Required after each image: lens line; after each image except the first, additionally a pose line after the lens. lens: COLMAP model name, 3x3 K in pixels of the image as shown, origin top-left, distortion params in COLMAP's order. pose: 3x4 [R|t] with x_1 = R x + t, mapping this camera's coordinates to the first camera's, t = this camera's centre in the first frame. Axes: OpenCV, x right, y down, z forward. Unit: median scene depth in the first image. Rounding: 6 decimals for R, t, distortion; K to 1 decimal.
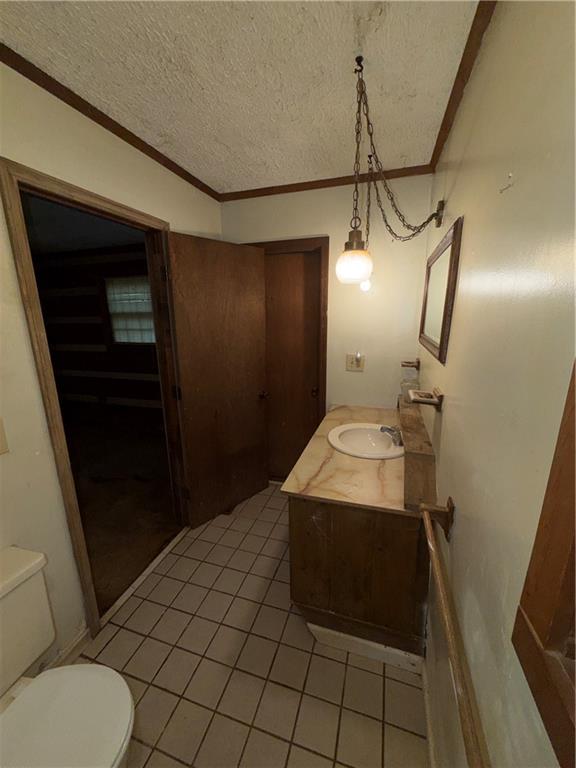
lens RADIAL K [[306.9, 0, 288.0], [0, 306.9, 384.0], [0, 0, 1]] dist [-0.001286, 0.000073]
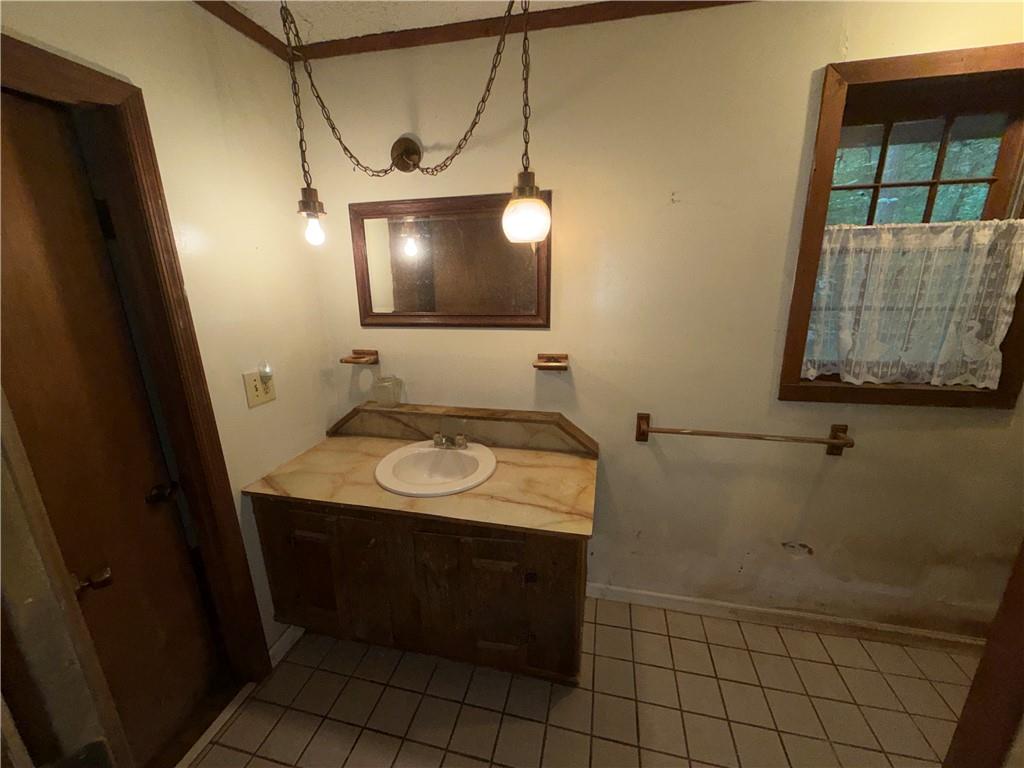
lens RADIAL K [[409.2, 0, 510.1], [0, 409.2, 386.2], [0, 0, 1]] dist [-0.001286, 0.000073]
pose [[-0.073140, -0.253385, 0.964597, -0.721199], [0.248523, 0.932046, 0.263678, -0.229271], [-0.965861, 0.259010, -0.005198, 0.960251]]
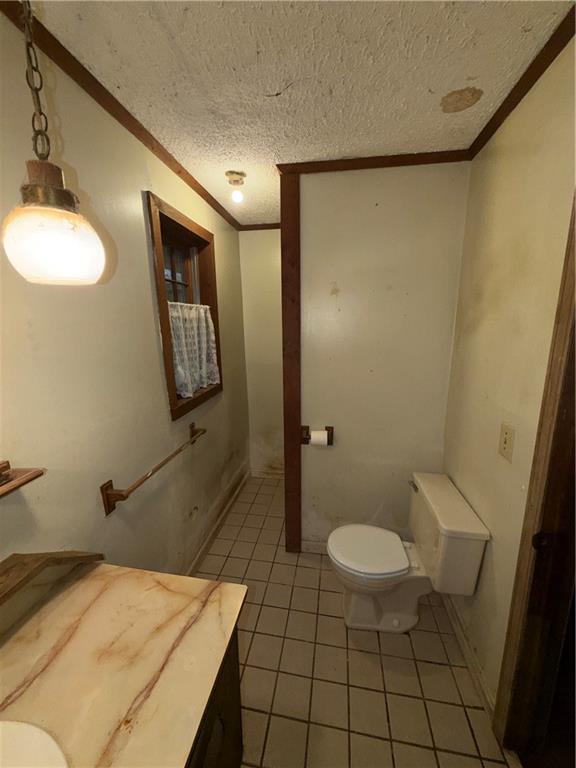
lens RADIAL K [[306.9, 0, 288.0], [0, 306.9, 384.0], [0, 0, 1]] dist [-0.001286, 0.000073]
pose [[-0.989857, 0.048775, -0.133430, -0.039741], [-0.011634, 0.908231, 0.418308, -0.326175], [0.141588, 0.415617, -0.898451, 1.274505]]
